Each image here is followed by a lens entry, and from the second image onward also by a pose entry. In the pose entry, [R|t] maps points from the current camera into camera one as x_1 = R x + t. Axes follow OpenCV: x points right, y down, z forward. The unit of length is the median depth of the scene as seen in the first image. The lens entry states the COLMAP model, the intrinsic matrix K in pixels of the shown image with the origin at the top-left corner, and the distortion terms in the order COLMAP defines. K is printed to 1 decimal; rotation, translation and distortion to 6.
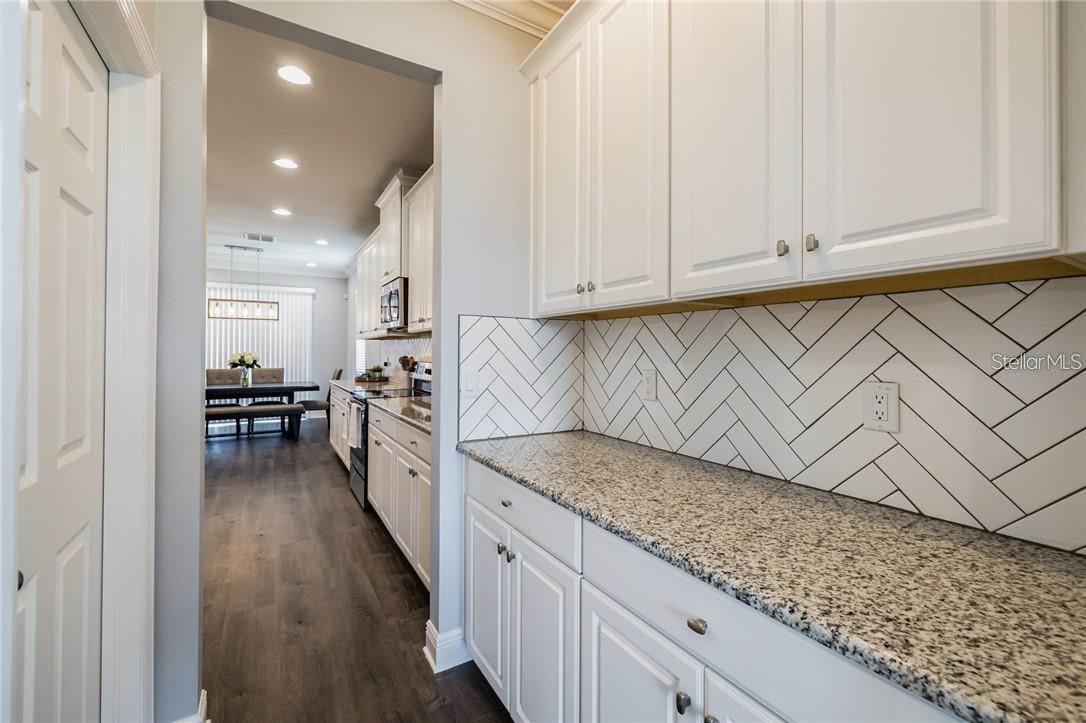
lens RADIAL K [[459.9, 0, 543.4], [0, 459.9, 353.7], [0, 0, 1]] dist [-0.000509, -0.000122]
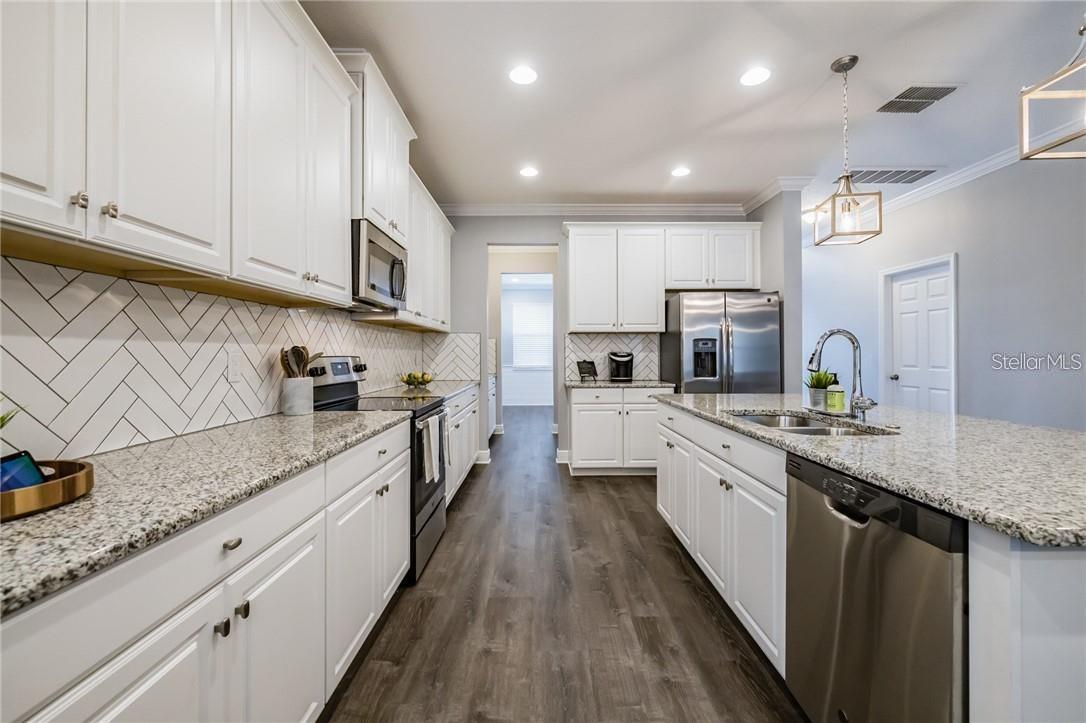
lens RADIAL K [[459.9, 0, 541.4], [0, 459.9, 349.7], [0, 0, 1]] dist [-0.000509, -0.000122]
pose [[-0.852743, -0.016060, 0.522084, -0.516323], [-0.008109, 0.999814, 0.017512, 0.011977], [-0.522268, 0.010700, -0.852714, 0.874922]]
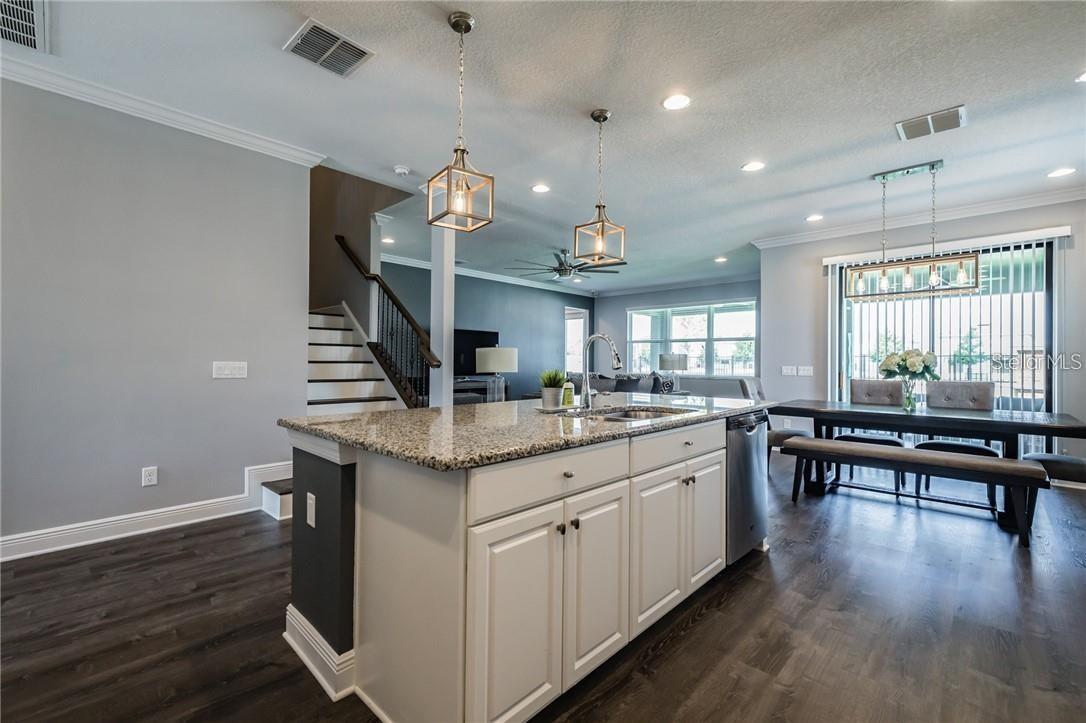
lens RADIAL K [[468.5, 0, 536.4], [0, 468.5, 357.1], [0, 0, 1]] dist [0.005173, -0.001040]
pose [[0.251693, -0.029164, -0.967368, -0.210729], [-0.016970, 0.999259, -0.034541, 0.032002], [0.967658, 0.025110, 0.251011, 0.419202]]
